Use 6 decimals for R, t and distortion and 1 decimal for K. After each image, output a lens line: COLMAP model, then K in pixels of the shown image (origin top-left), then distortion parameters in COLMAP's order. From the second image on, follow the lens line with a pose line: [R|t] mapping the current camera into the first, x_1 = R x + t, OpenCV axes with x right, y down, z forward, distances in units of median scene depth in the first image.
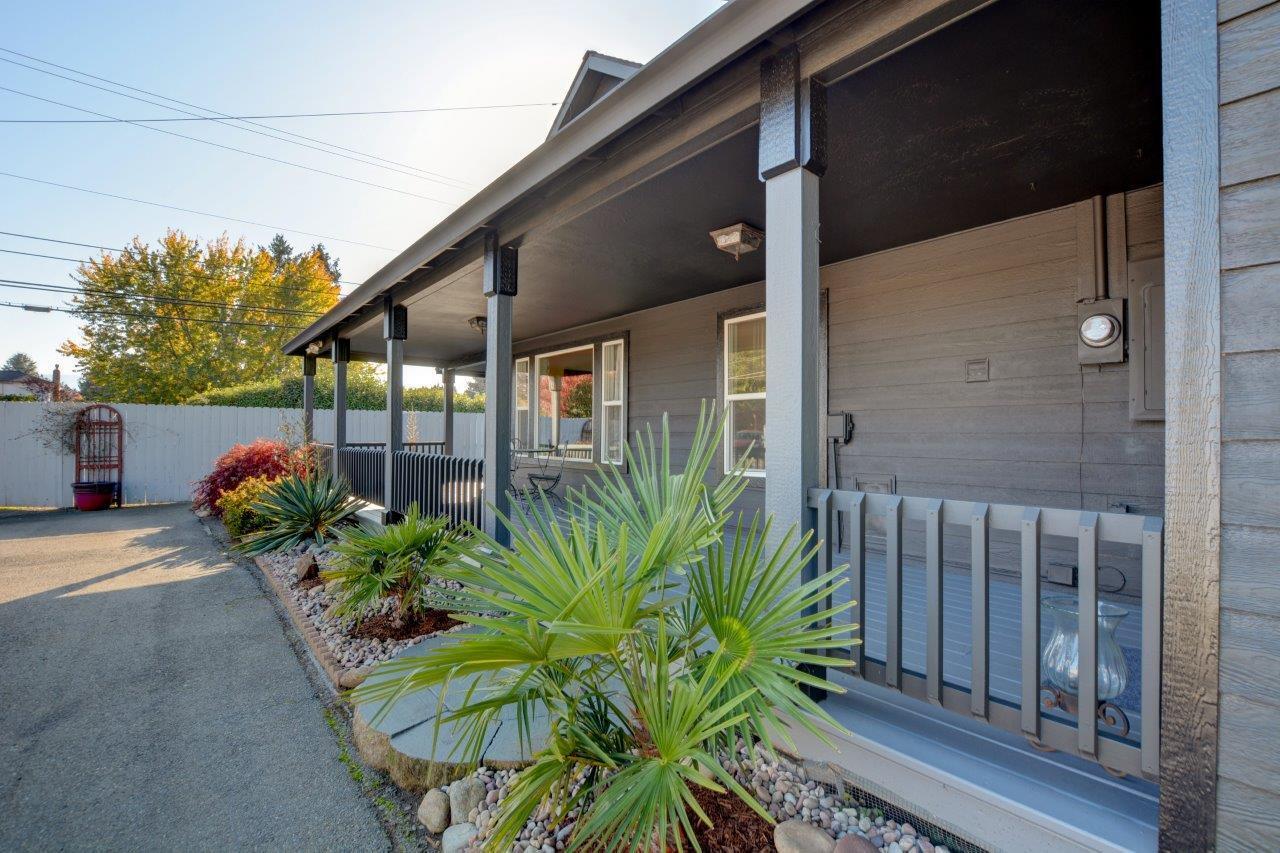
lens RADIAL K [[519.8, 0, 640.0], [0, 519.8, 426.5], [0, 0, 1]] dist [-0.001949, -0.000029]
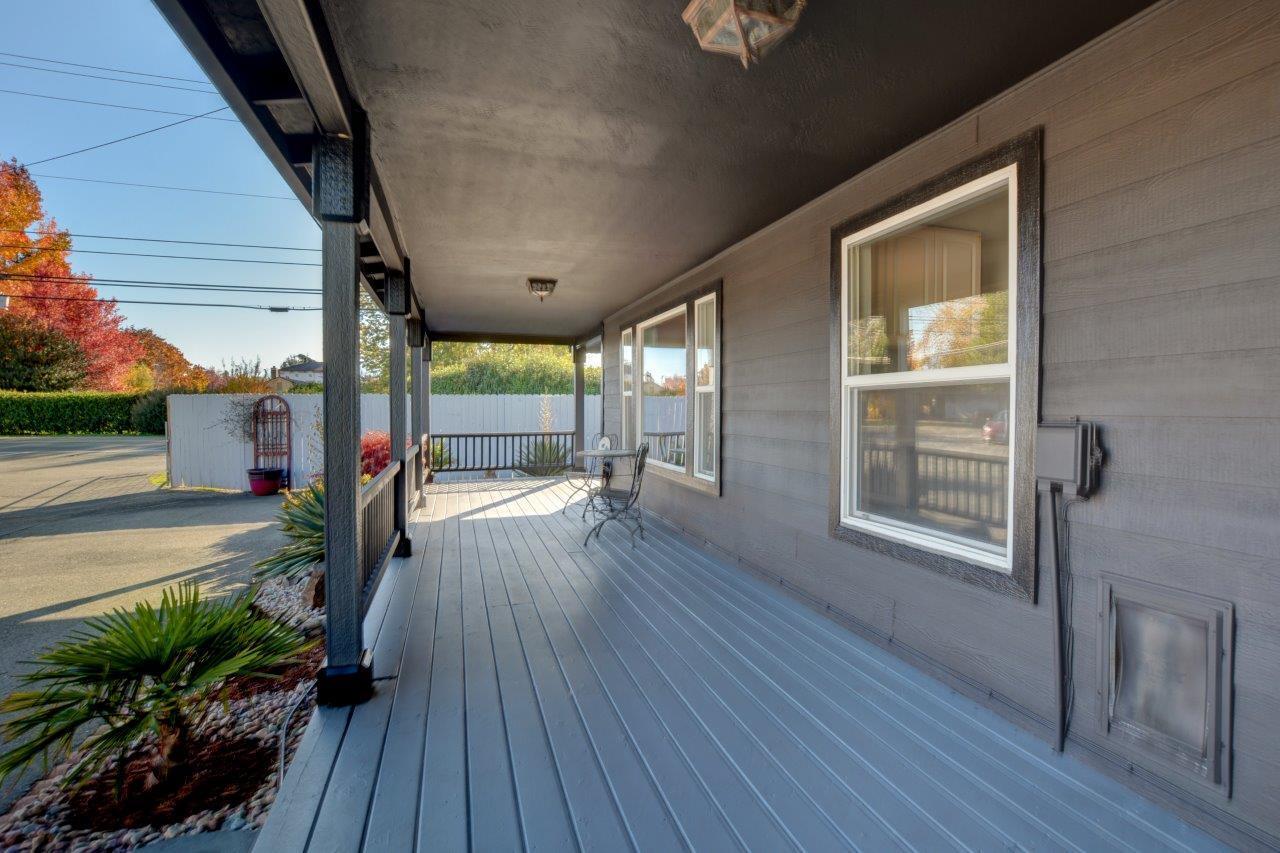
lens RADIAL K [[573.4, 0, 640.0], [0, 573.4, 426.5], [0, 0, 1]] dist [0.000964, 0.000092]
pose [[0.928250, 0.007111, -0.371890, 0.109392], [0.007715, 0.999234, 0.038363, -0.019865], [0.371878, -0.038480, 0.927484, 0.206576]]
